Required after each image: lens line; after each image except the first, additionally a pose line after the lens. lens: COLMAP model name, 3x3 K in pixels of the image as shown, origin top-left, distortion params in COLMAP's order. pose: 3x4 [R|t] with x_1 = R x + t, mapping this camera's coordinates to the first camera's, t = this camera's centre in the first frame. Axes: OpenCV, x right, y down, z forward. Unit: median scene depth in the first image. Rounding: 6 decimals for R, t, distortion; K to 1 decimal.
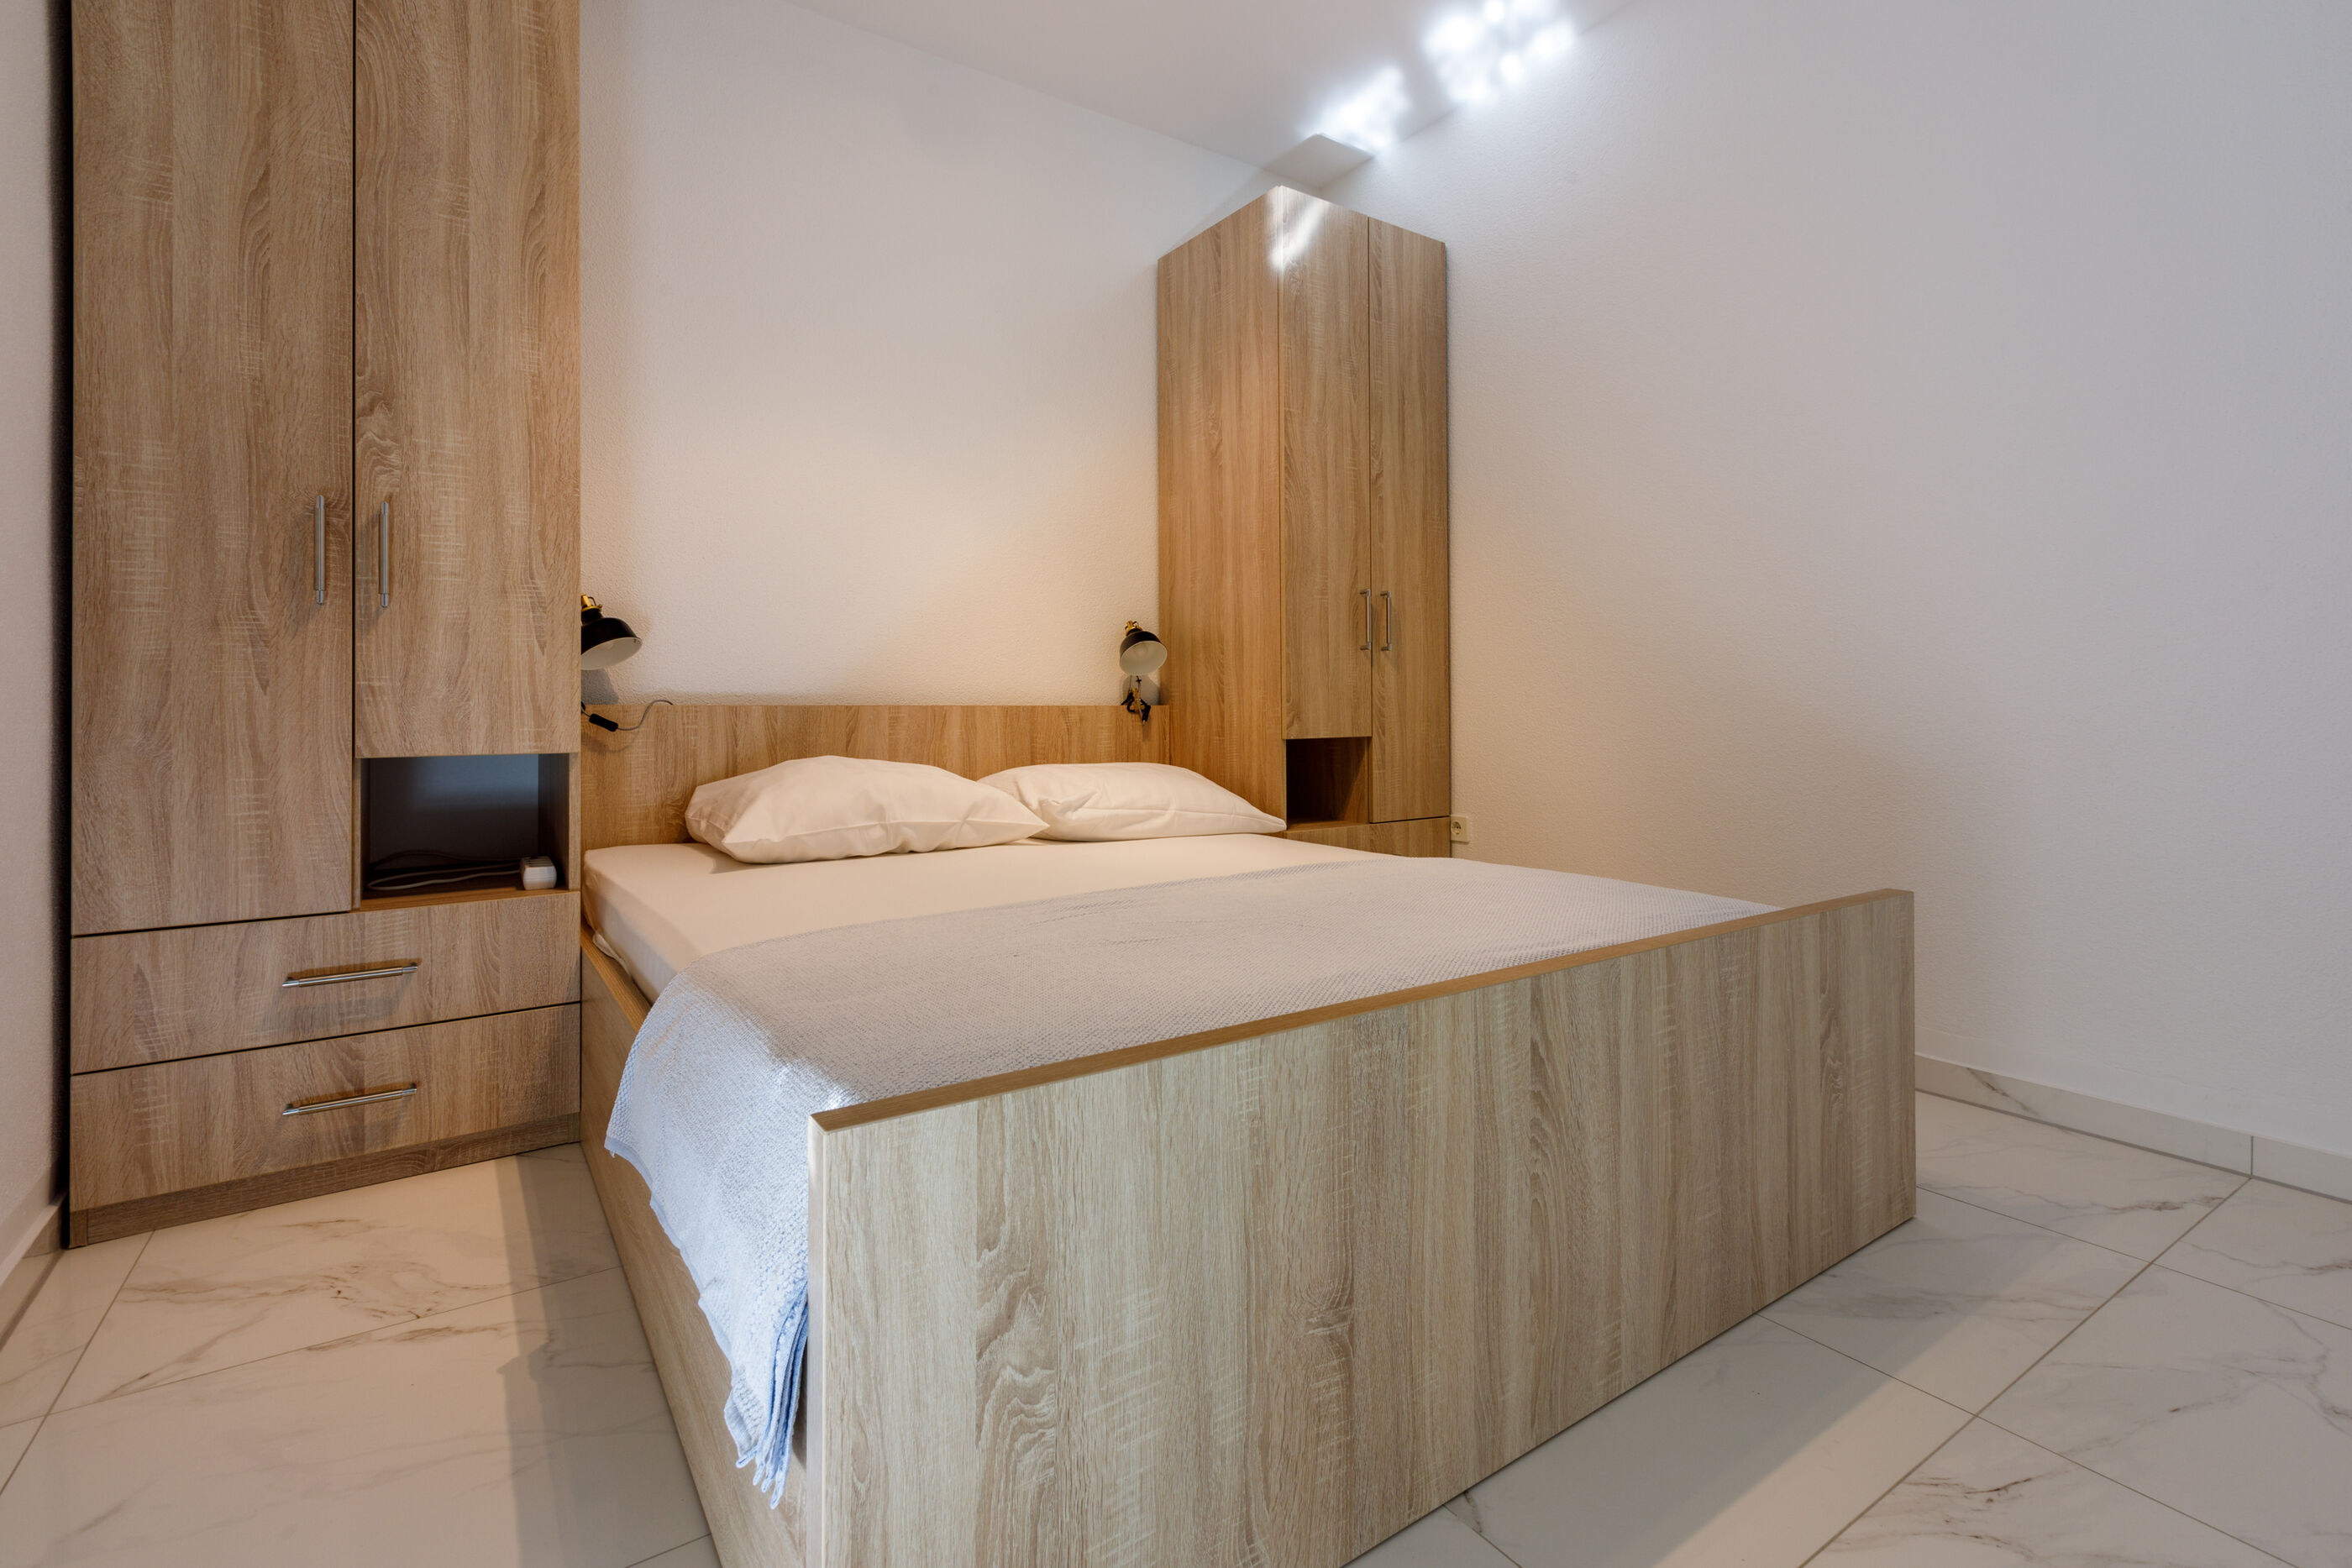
lens RADIAL K [[1071.1, 0, 1172.8], [0, 1071.1, 694.2], [0, 0, 1]] dist [0.004514, -0.000375]
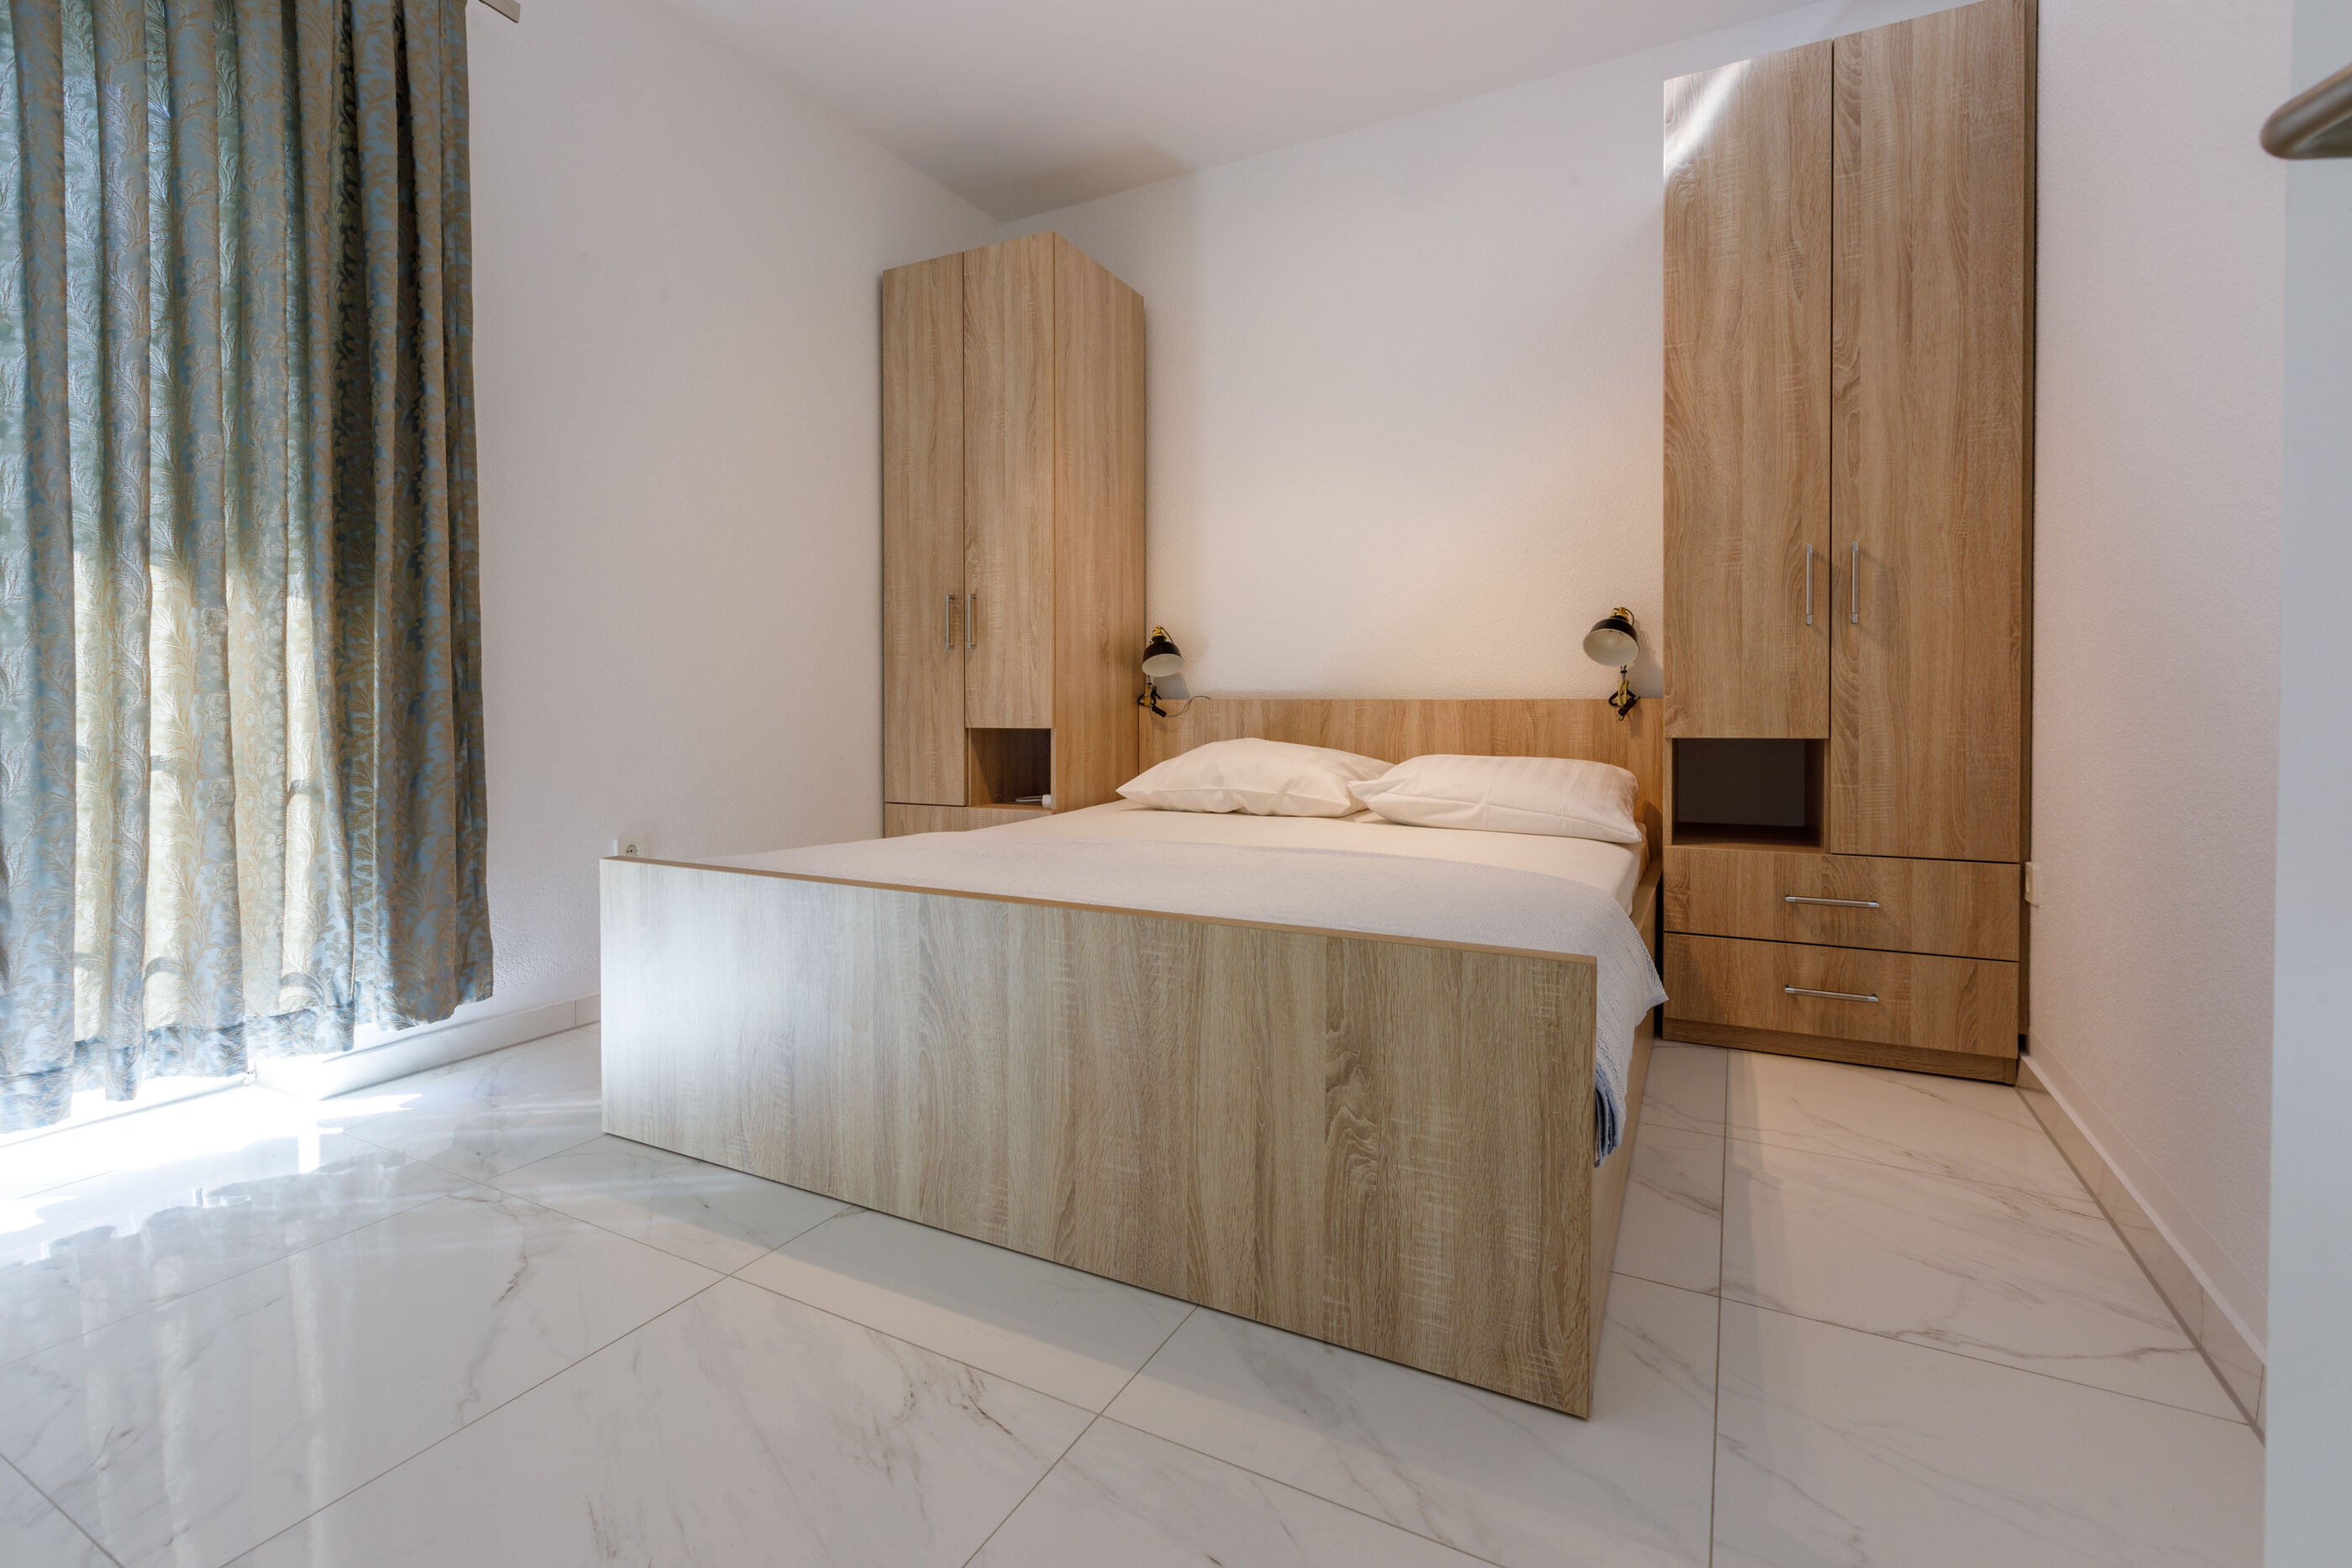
lens RADIAL K [[1077.7, 0, 1171.5], [0, 1077.7, 725.3], [0, 0, 1]] dist [0.000566, 0.000298]
pose [[0.464520, 0.018730, -0.885365, 0.831876], [0.011271, 0.999570, 0.027060, 0.005204], [0.885491, -0.022549, 0.464109, 0.309948]]
